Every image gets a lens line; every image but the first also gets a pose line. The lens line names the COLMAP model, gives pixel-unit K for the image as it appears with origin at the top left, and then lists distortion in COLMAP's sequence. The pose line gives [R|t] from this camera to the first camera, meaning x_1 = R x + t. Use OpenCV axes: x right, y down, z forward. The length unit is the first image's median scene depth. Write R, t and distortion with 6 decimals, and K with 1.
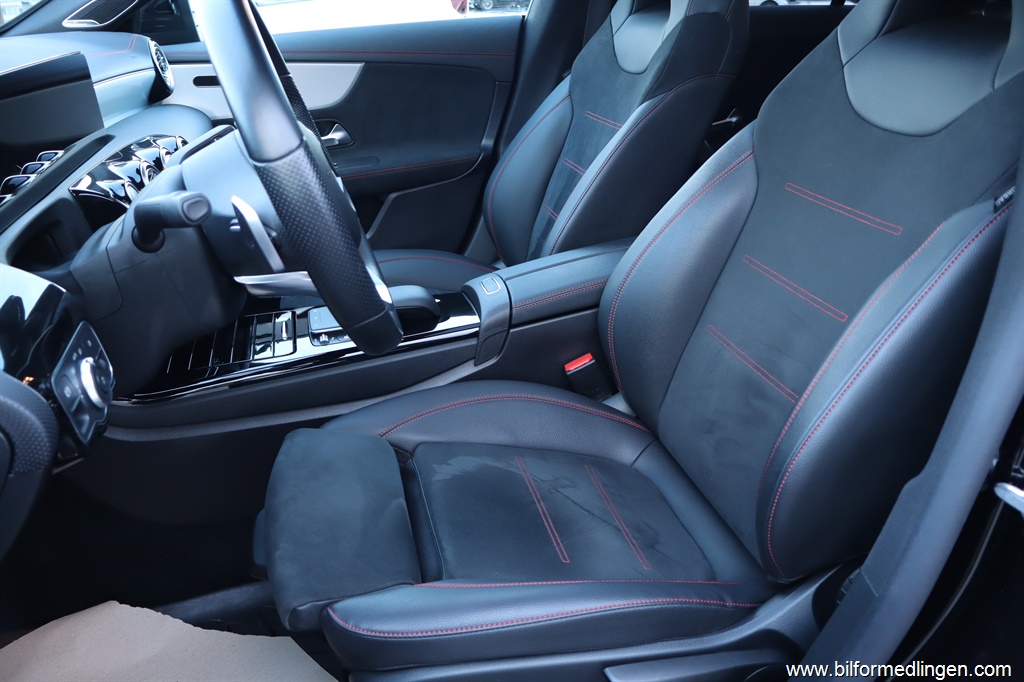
lens RADIAL K [[840.4, 0, 513.5], [0, 840.4, 340.7], [0, 0, 1]] dist [-0.033593, 0.015972]
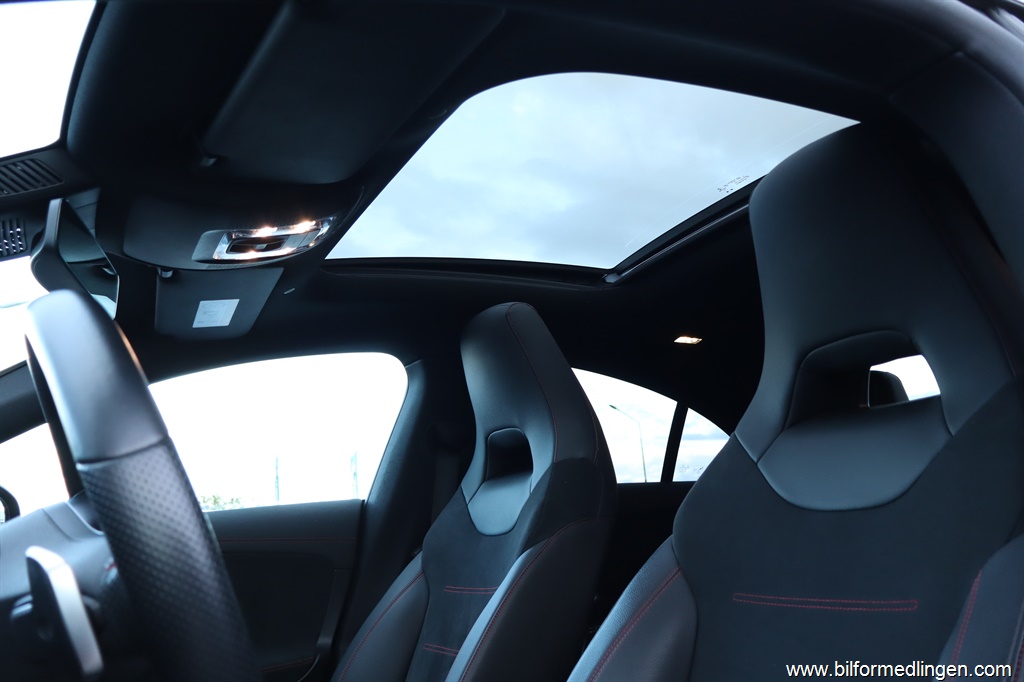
lens RADIAL K [[840.4, 0, 509.5], [0, 840.4, 339.9], [0, 0, 1]] dist [-0.033593, 0.015972]
pose [[0.971929, 0.003095, 0.235256, -0.056281], [0.138120, 0.801971, -0.581176, 0.039676], [-0.190467, 0.597355, 0.779031, 0.150825]]
